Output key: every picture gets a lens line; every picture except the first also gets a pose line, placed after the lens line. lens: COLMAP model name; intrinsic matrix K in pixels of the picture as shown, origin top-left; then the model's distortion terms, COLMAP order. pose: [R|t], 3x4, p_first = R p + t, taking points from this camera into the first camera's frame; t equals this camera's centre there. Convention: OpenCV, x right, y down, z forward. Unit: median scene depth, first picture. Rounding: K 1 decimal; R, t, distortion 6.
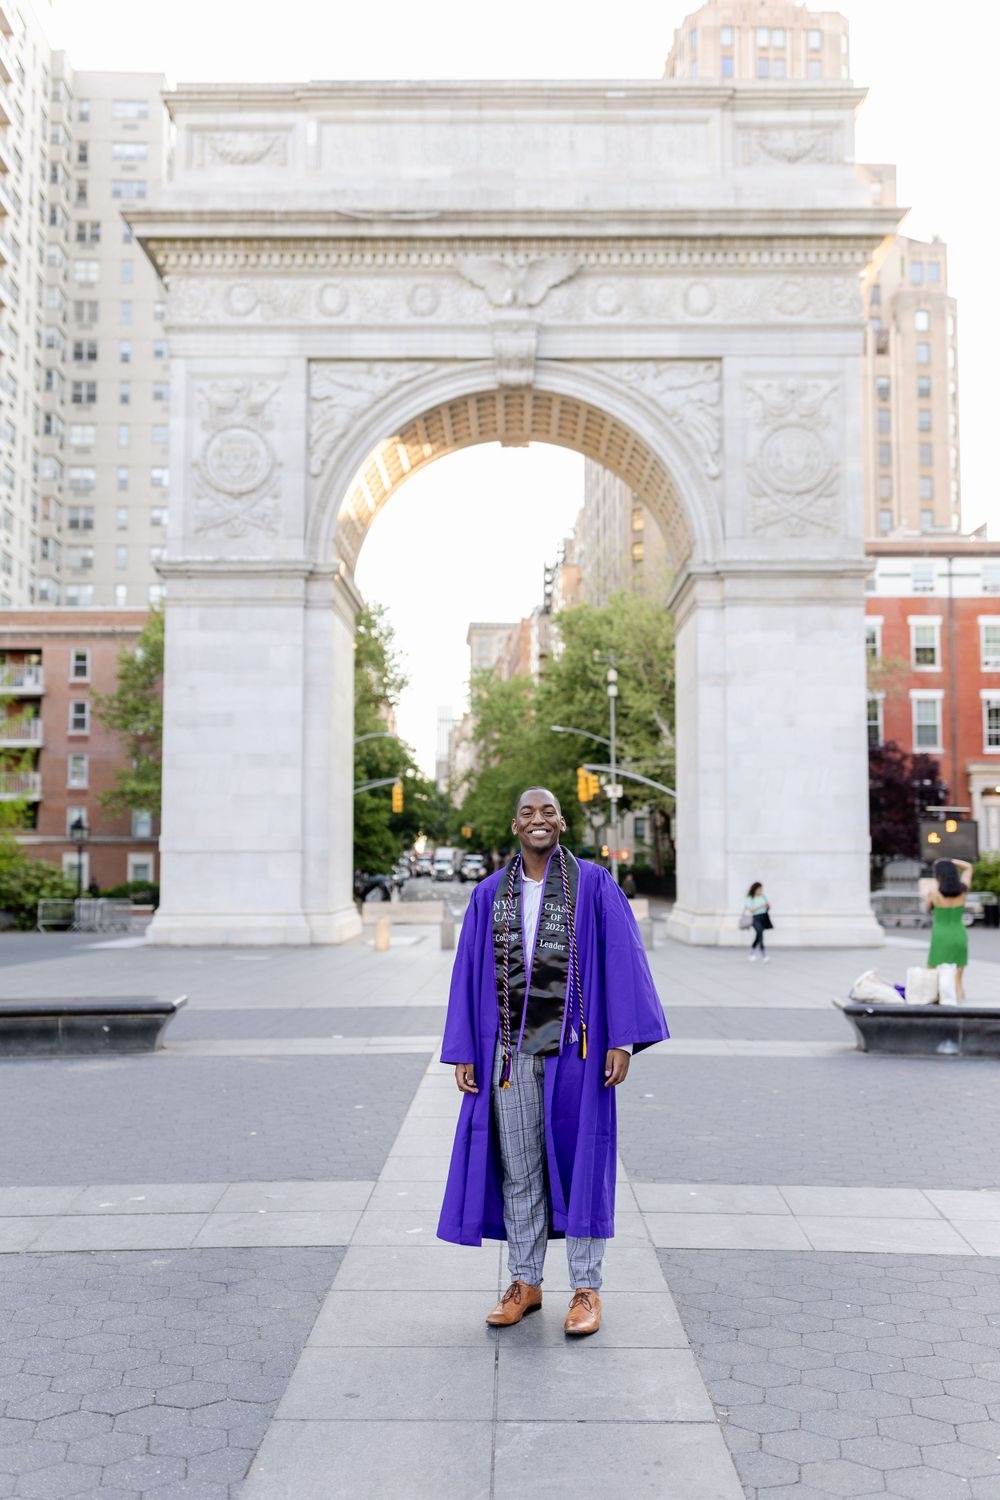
lens RADIAL K [[1478.5, 0, 502.3], [0, 1478.5, 753.2], [0, 0, 1]] dist [0.008546, 0.006656]
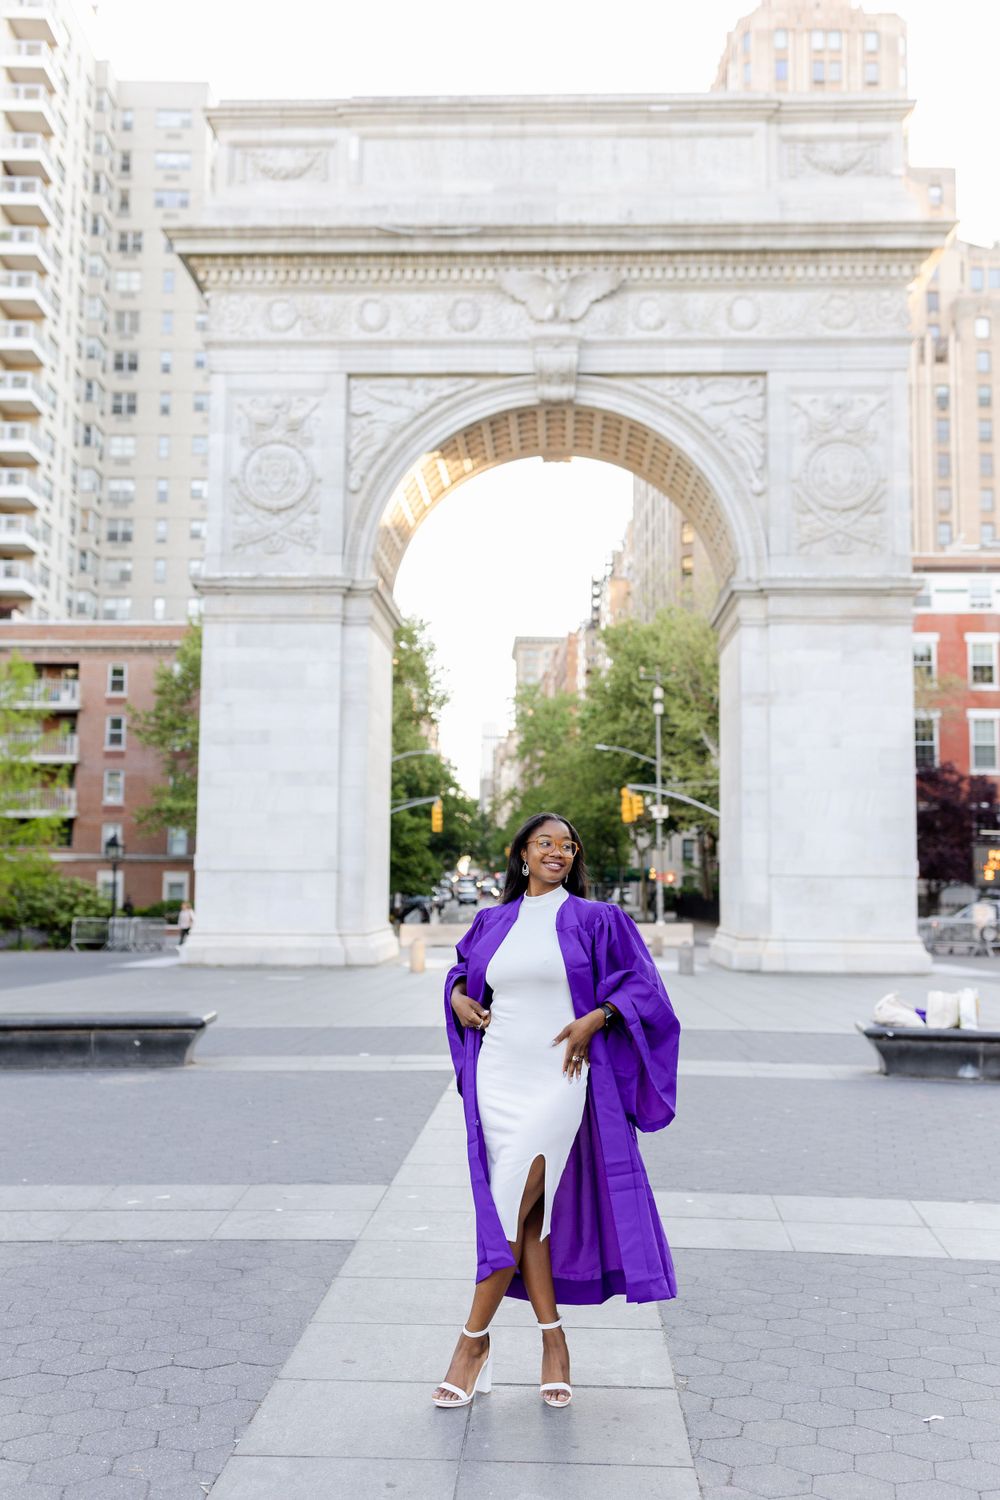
lens RADIAL K [[1528.6, 0, 501.0], [0, 1528.6, 740.1], [0, 0, 1]] dist [0.015356, -0.016238]
pose [[0.999481, 0.005527, -0.031729, 0.005240], [-0.006169, 0.999777, -0.020174, -0.001045], [0.031610, 0.020360, 0.999293, -0.017372]]
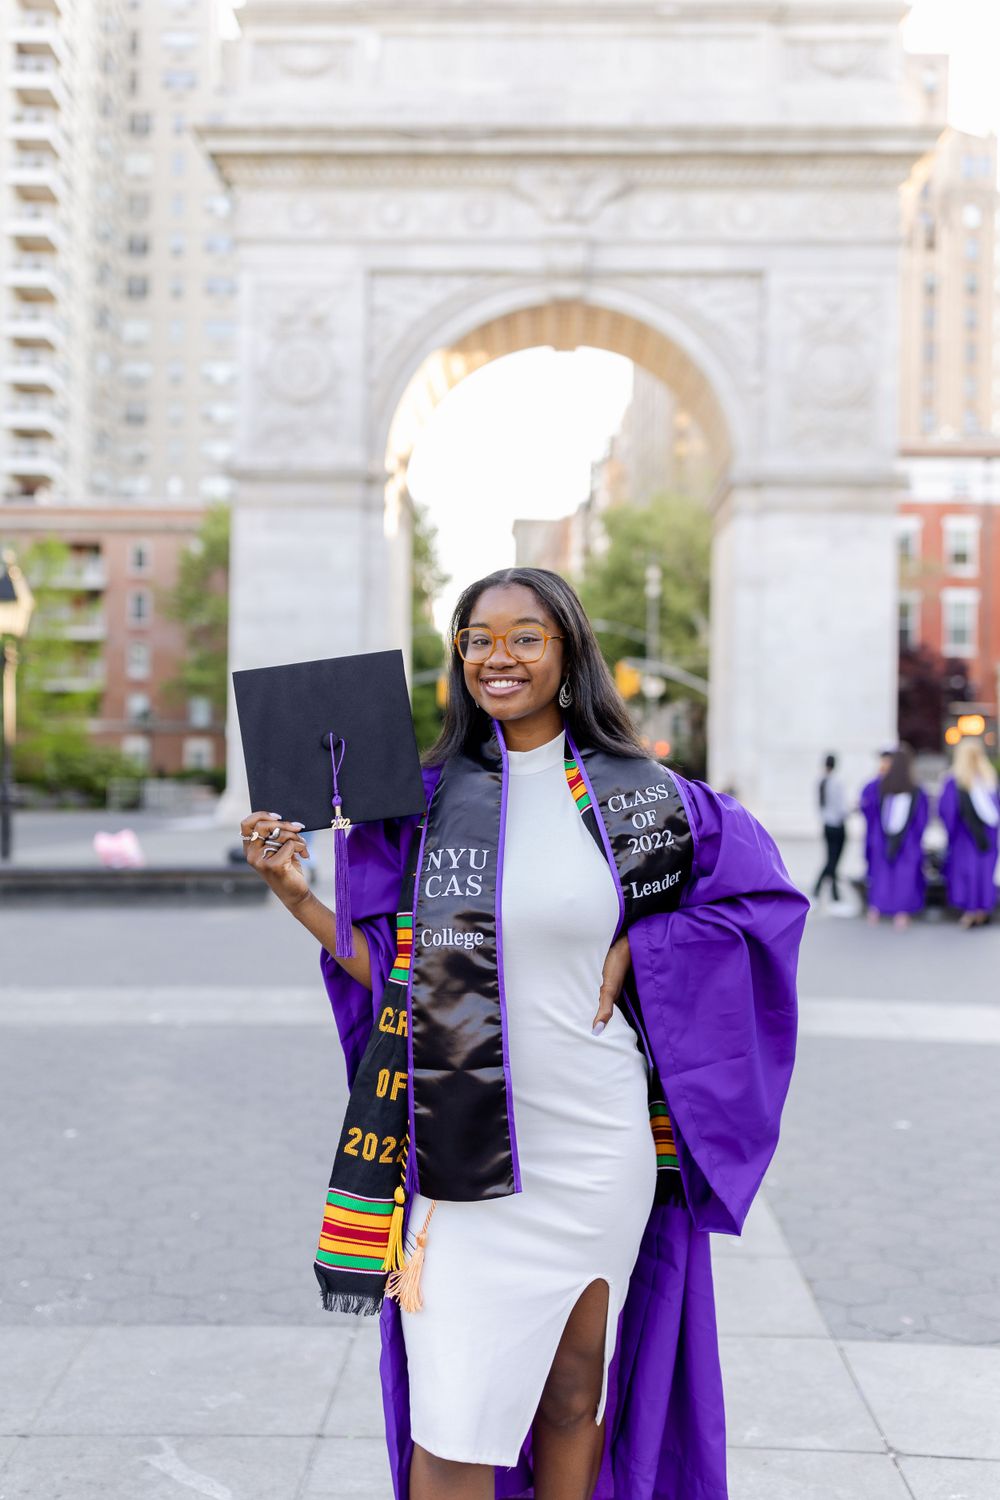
lens RADIAL K [[1466.8, 0, 497.7], [0, 1466.8, 757.4], [0, 0, 1]] dist [0.007402, 0.010283]
pose [[0.999501, 0.014005, -0.028322, -0.005541], [-0.011805, 0.997007, 0.076407, -0.003967], [0.029307, -0.076034, 0.996674, -0.057753]]
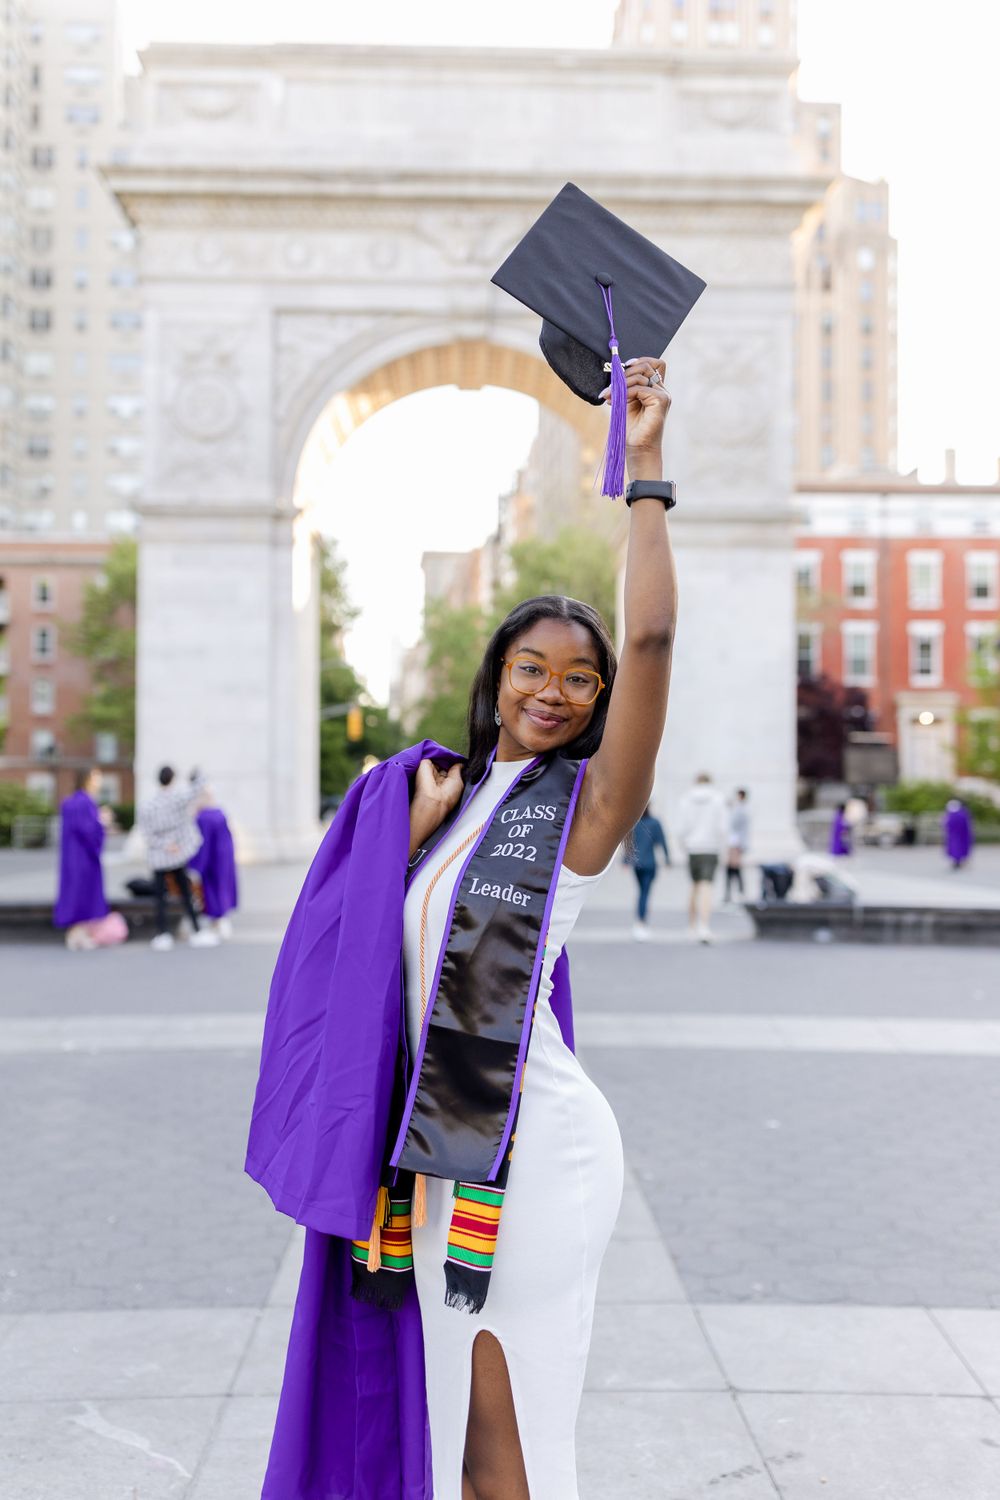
lens RADIAL K [[1471.4, 0, 500.1], [0, 1471.4, 752.9], [0, 0, 1]] dist [0.005807, 0.011116]
pose [[0.999449, 0.004009, 0.032934, -0.003403], [-0.005679, 0.998693, 0.050785, -0.004763], [-0.032688, -0.050944, 0.998166, -0.070195]]
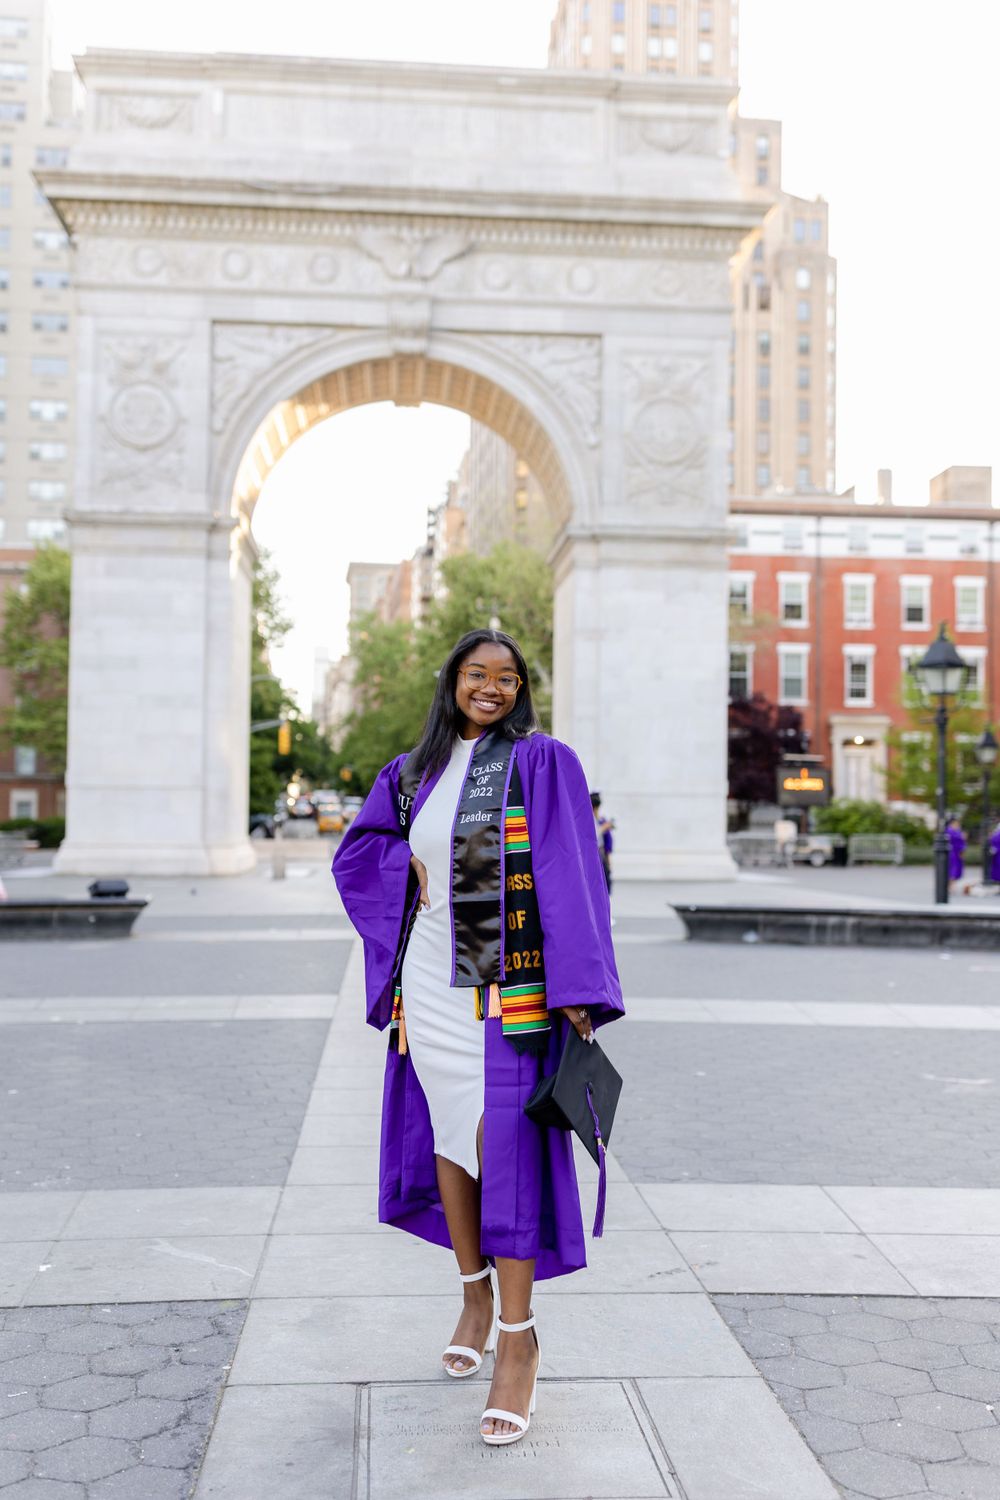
lens RADIAL K [[1516.1, 0, 499.4], [0, 1516.1, 755.0], [0, 0, 1]] dist [0.006840, 0.011938]
pose [[0.996687, 0.014681, 0.080002, -0.009447], [-0.017762, 0.999122, 0.037940, -0.002572], [-0.079374, -0.039235, 0.996072, -0.100397]]
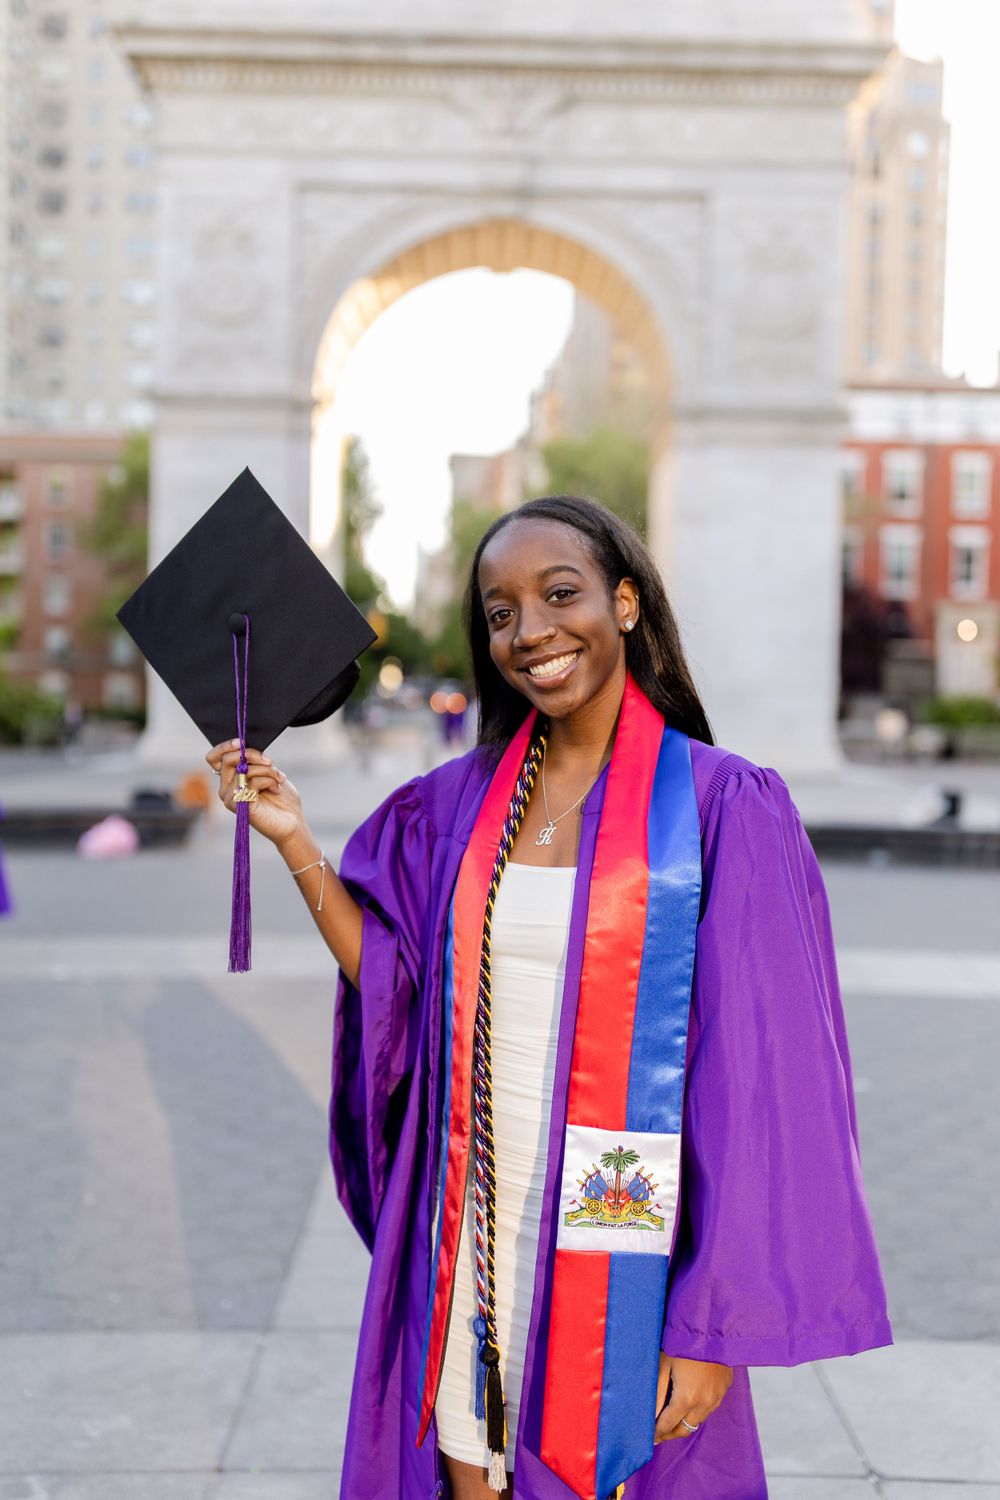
lens RADIAL K [[1490.8, 0, 499.1], [0, 1490.8, 756.0], [0, 0, 1]] dist [0.007736, 0.008486]
pose [[0.999674, 0.017926, 0.018155, -0.005888], [-0.019900, 0.993148, 0.115154, -0.002755], [-0.015967, -0.115478, 0.993182, -0.045422]]
